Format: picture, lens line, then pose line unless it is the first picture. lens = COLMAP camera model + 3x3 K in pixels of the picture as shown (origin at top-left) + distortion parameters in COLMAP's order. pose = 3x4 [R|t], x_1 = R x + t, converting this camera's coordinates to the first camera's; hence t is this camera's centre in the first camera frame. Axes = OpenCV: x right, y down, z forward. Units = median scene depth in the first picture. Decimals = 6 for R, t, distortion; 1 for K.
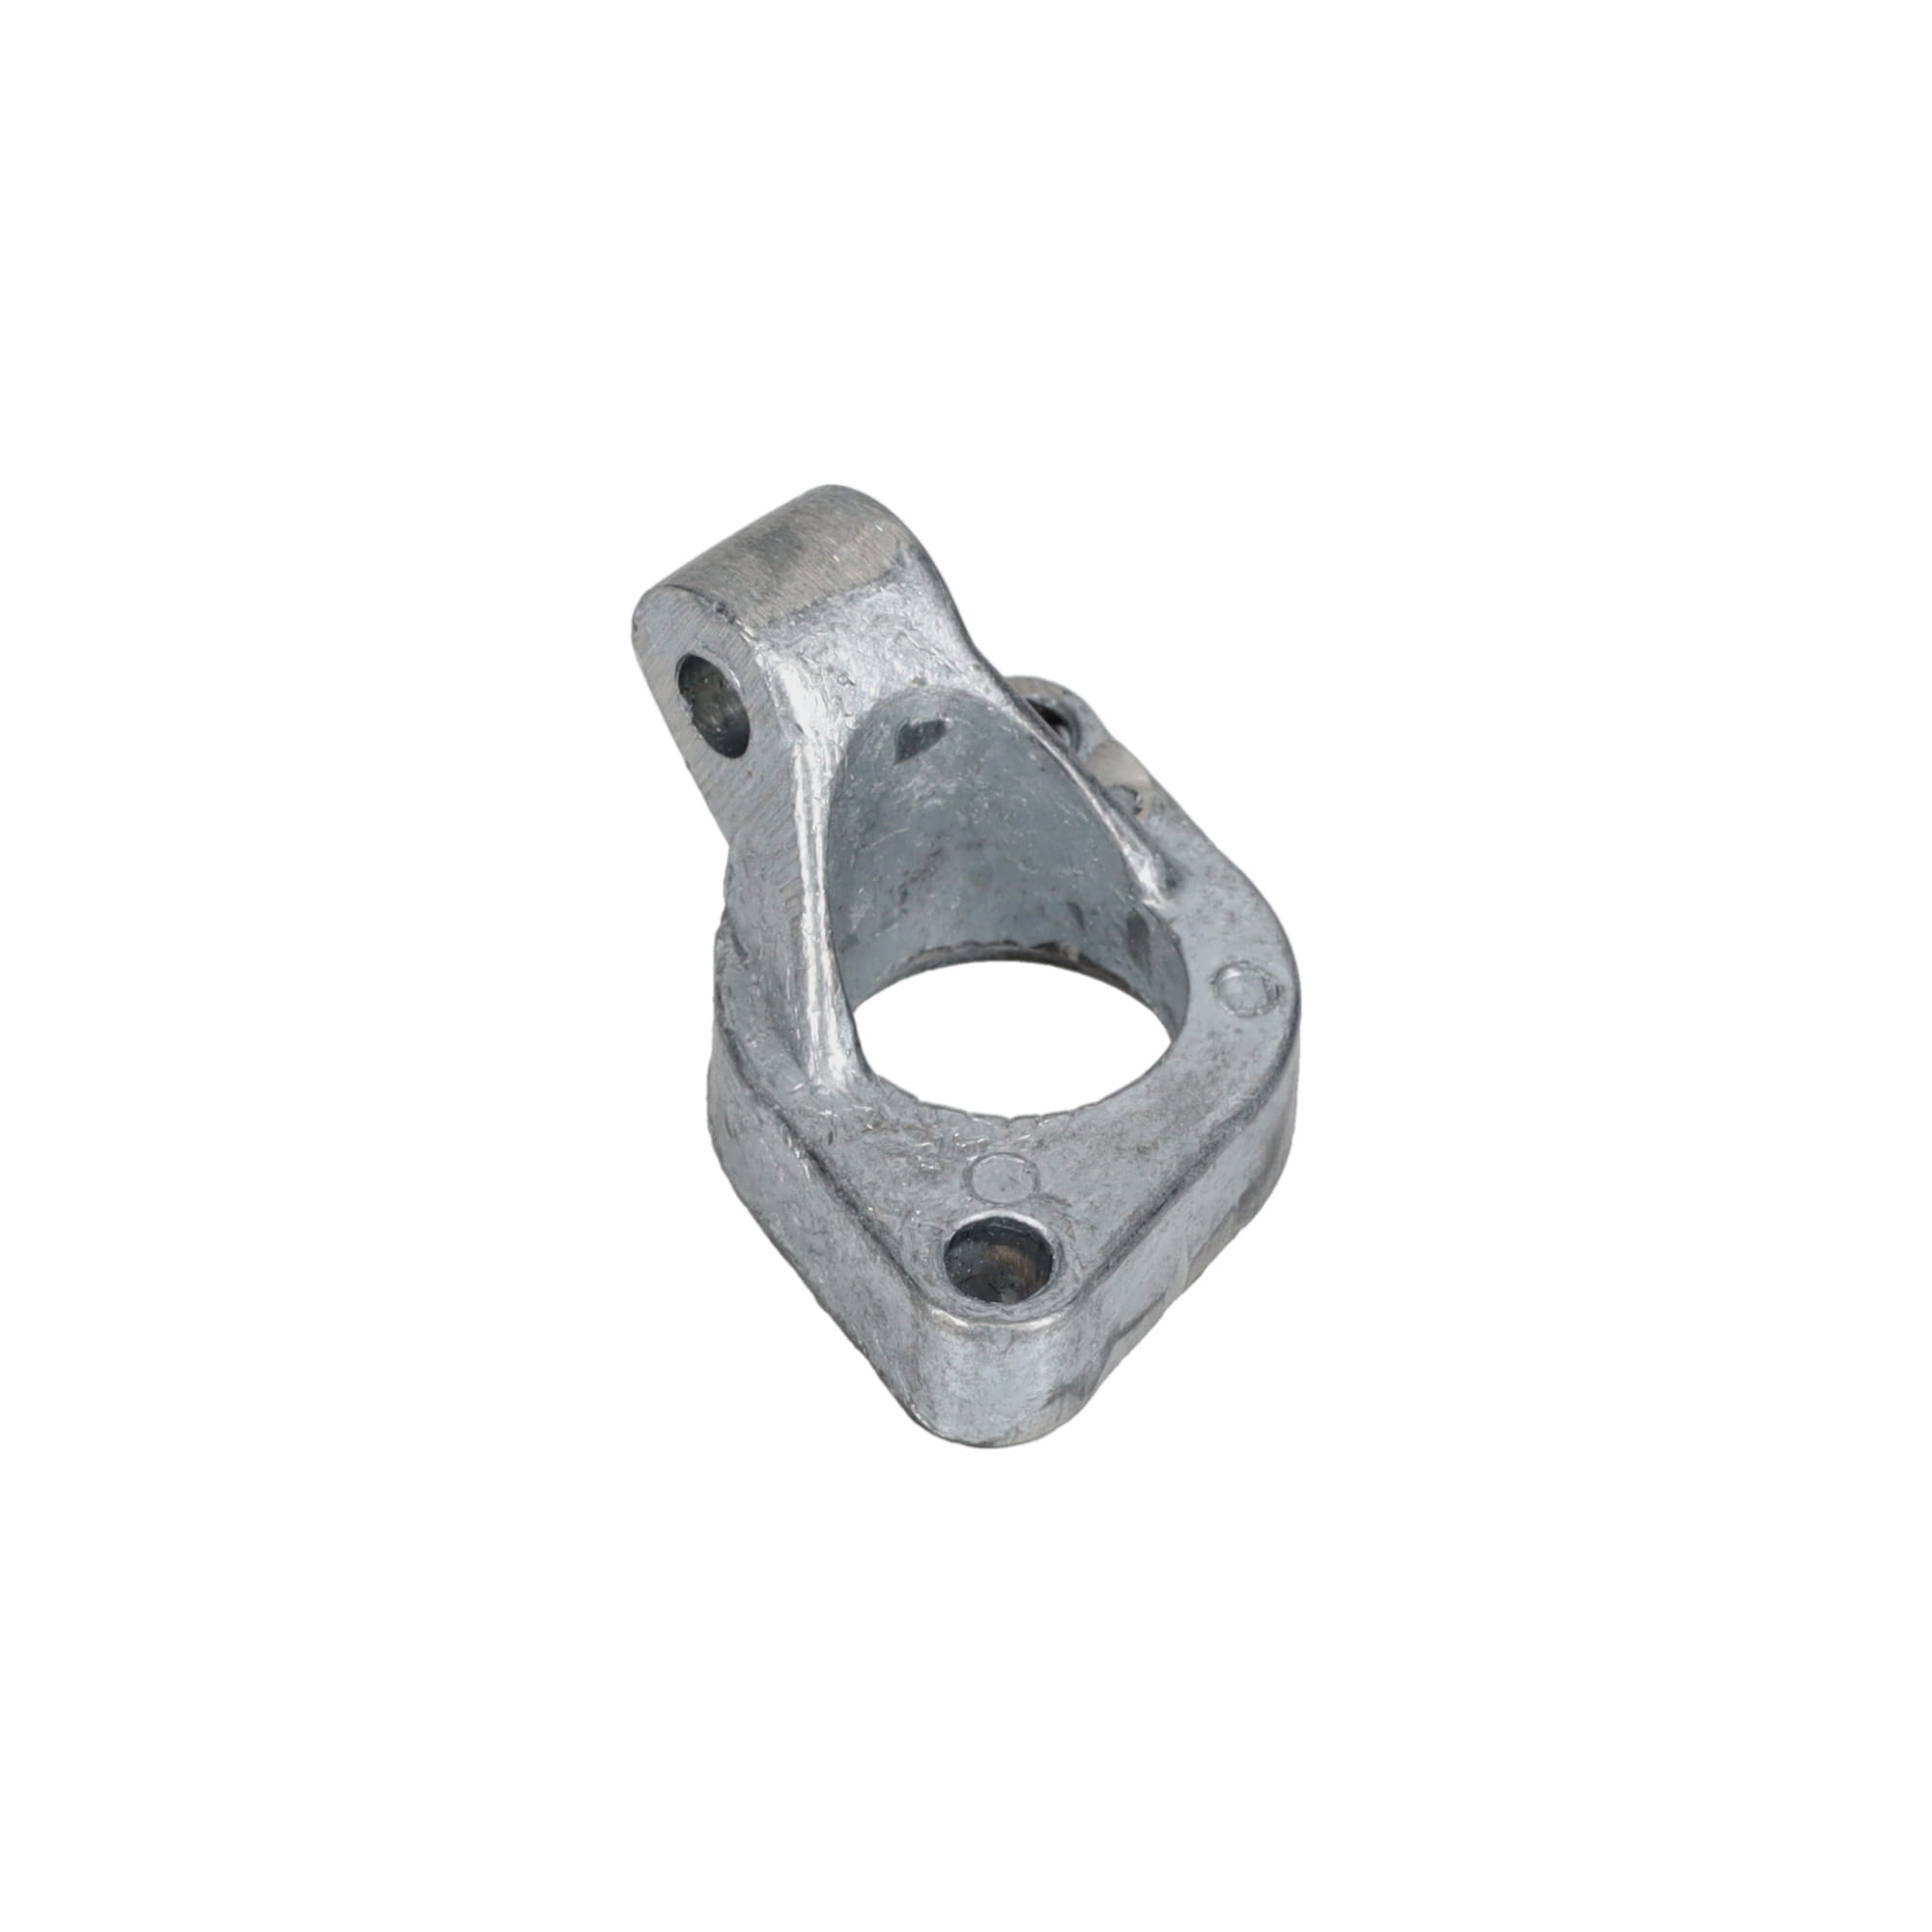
lens RADIAL K [[10270.2, 0, 966.0], [0, 10270.2, 966.0], [0, 0, 1]] dist [0.504173, 1.677402]
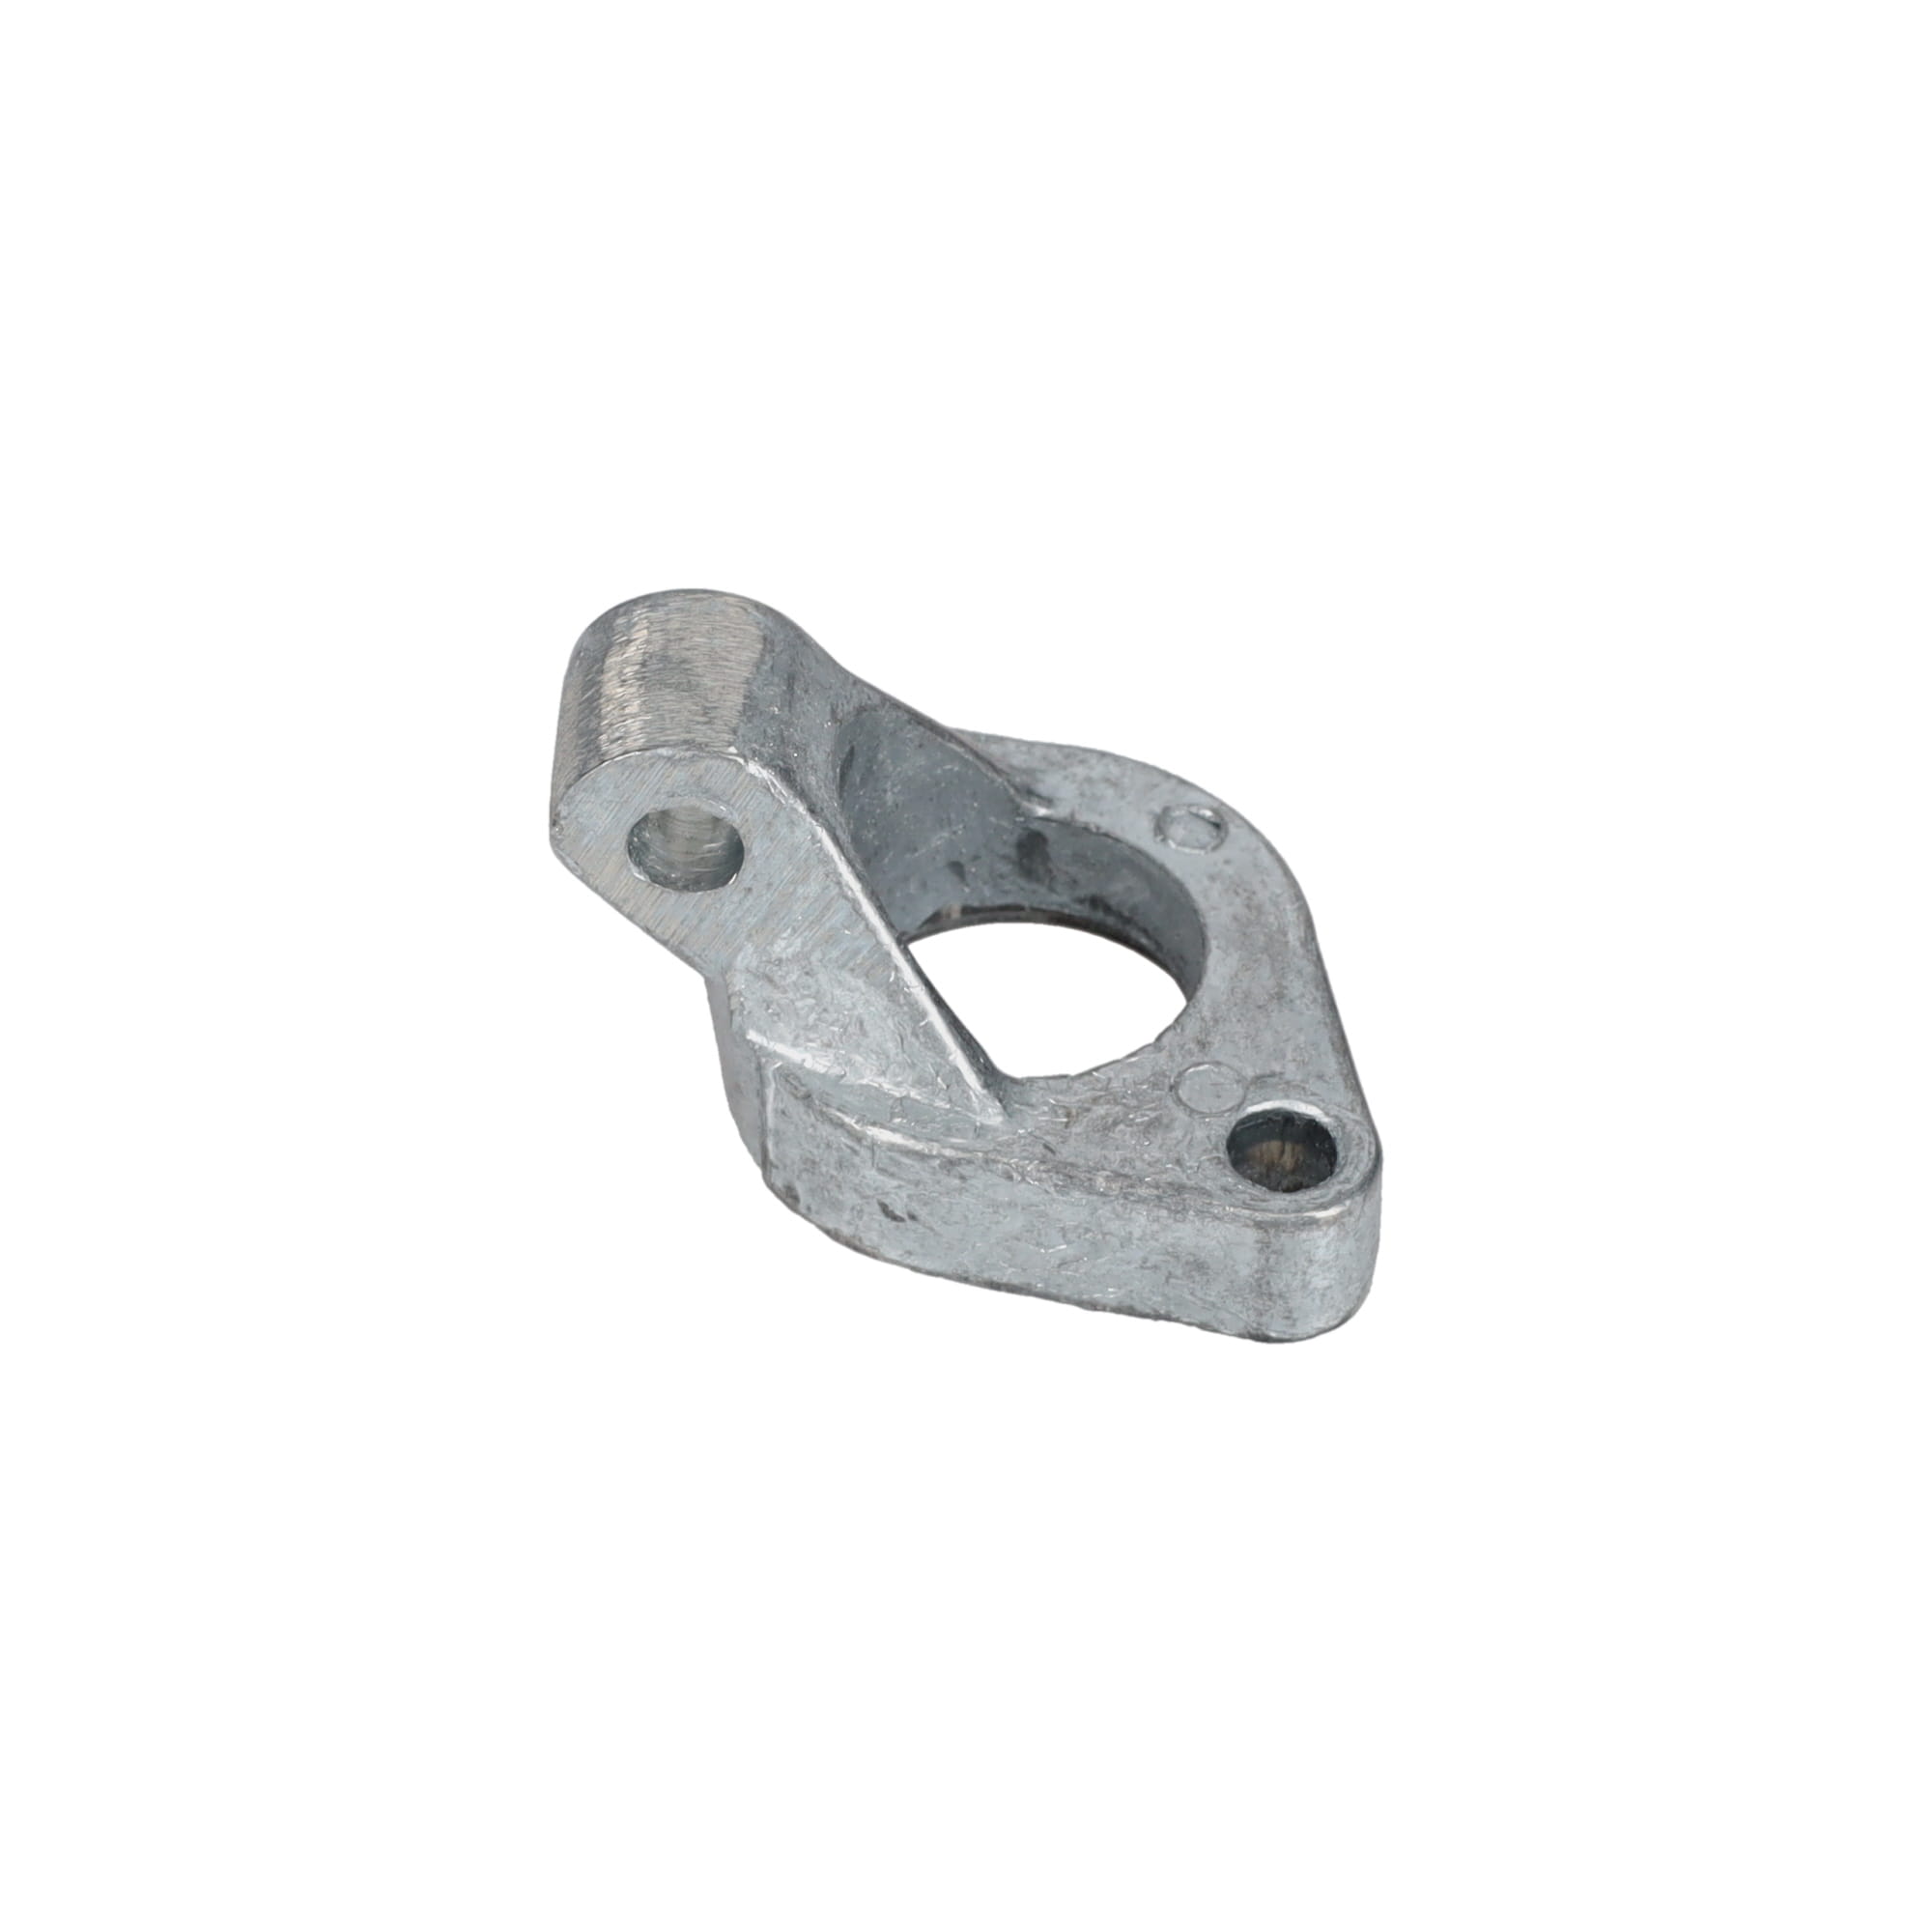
lens RADIAL K [[10270.2, 0, 966.0], [0, 10270.2, 966.0], [0, 0, 1]] dist [0.504173, 1.677402]
pose [[0.709053, -0.510747, 0.486191, -0.486260], [0.503983, 0.849290, 0.157185, -0.156131], [-0.493199, 0.133579, 0.859600, 0.156313]]
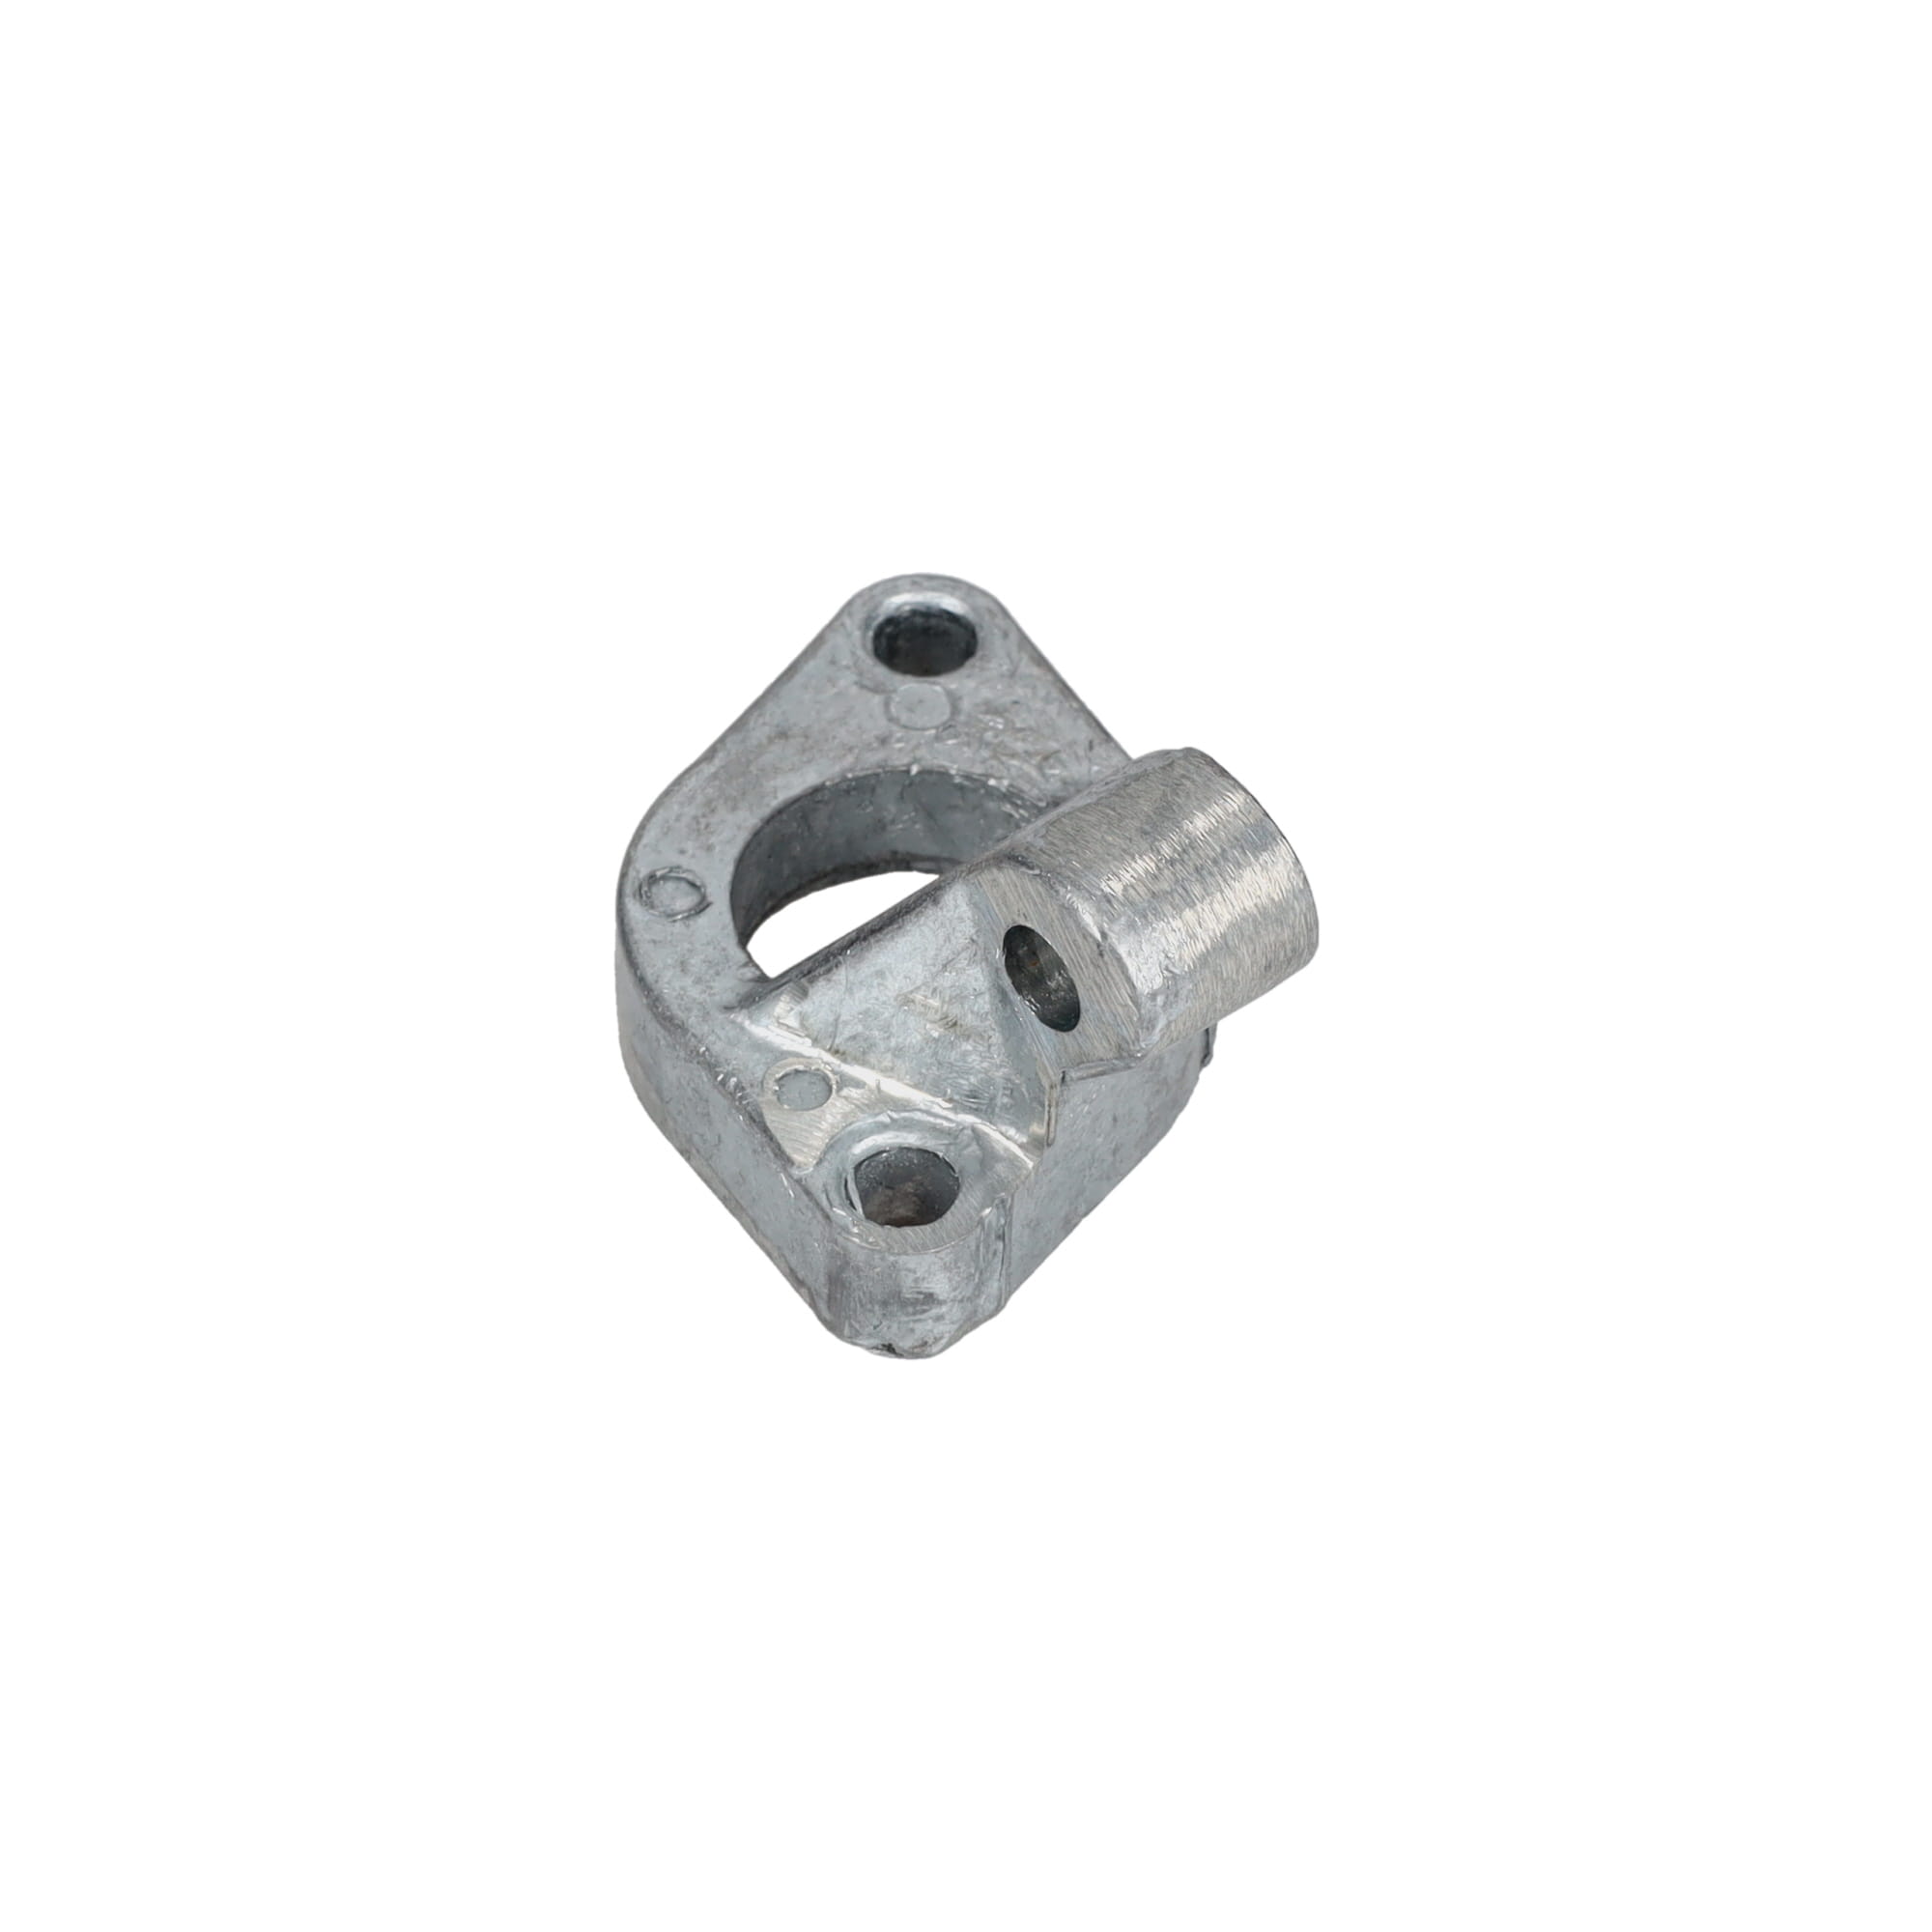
lens RADIAL K [[10270.2, 0, 966.0], [0, 10270.2, 966.0], [0, 0, 1]] dist [0.504173, 1.677402]
pose [[-0.999493, -0.019520, -0.025166, 0.024093], [-0.024459, -0.035623, 0.999066, -0.992683], [-0.020398, 0.999175, 0.035128, 0.983434]]
